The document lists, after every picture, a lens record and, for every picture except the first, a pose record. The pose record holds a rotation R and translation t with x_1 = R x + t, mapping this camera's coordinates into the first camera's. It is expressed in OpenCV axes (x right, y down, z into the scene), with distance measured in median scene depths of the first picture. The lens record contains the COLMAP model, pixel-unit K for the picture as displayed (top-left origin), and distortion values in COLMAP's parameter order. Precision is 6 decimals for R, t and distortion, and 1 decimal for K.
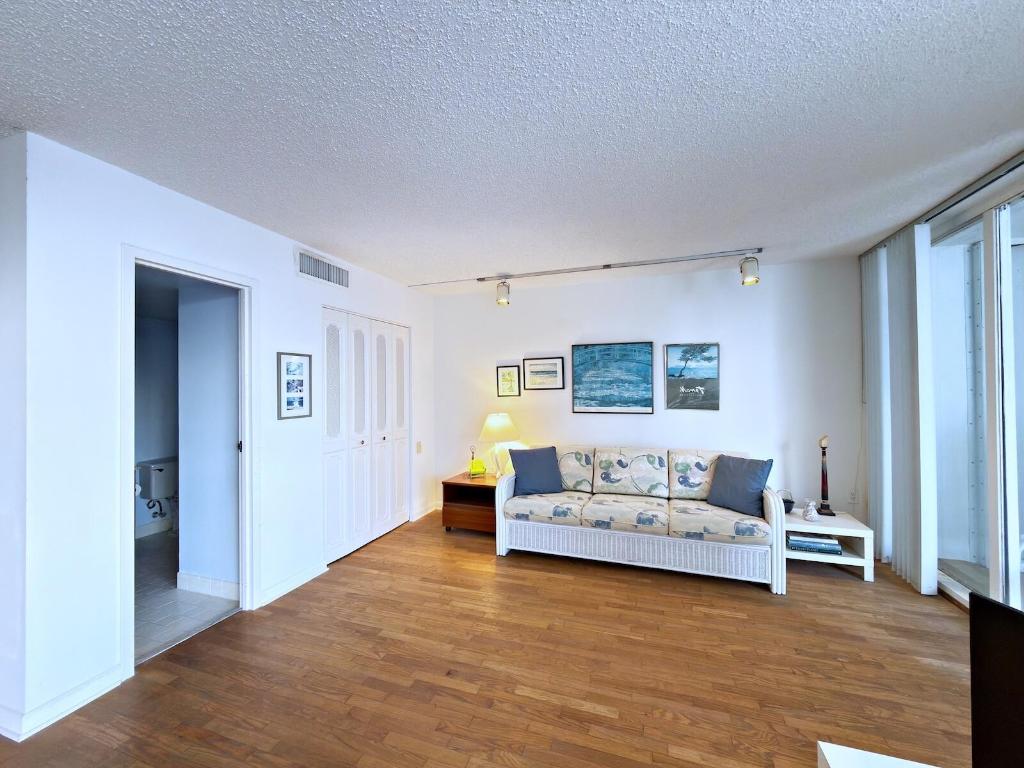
lens RADIAL K [[406.6, 0, 513.4], [0, 406.6, 384.3], [0, 0, 1]] dist [0.000580, 0.000151]
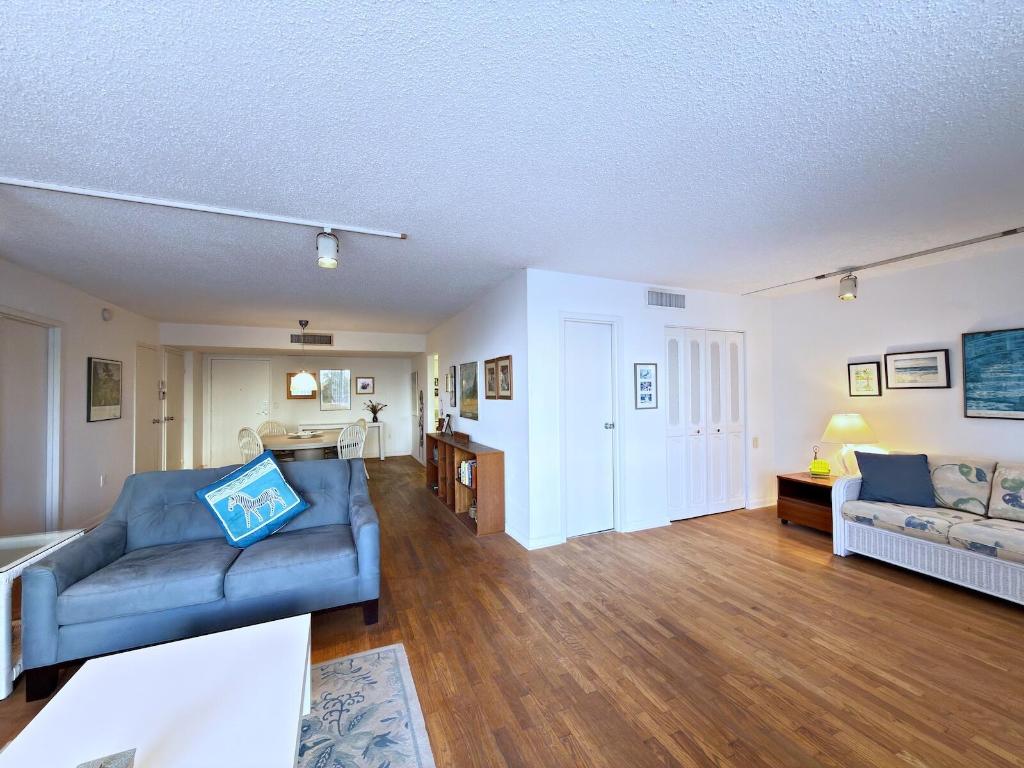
lens RADIAL K [[406.6, 0, 513.4], [0, 406.6, 384.3], [0, 0, 1]] dist [0.000580, 0.000151]
pose [[0.676126, -0.008111, -0.736742, 0.165139], [0.010718, 0.999942, -0.001173, -0.005018], [0.736708, -0.007103, 0.676173, -0.253285]]
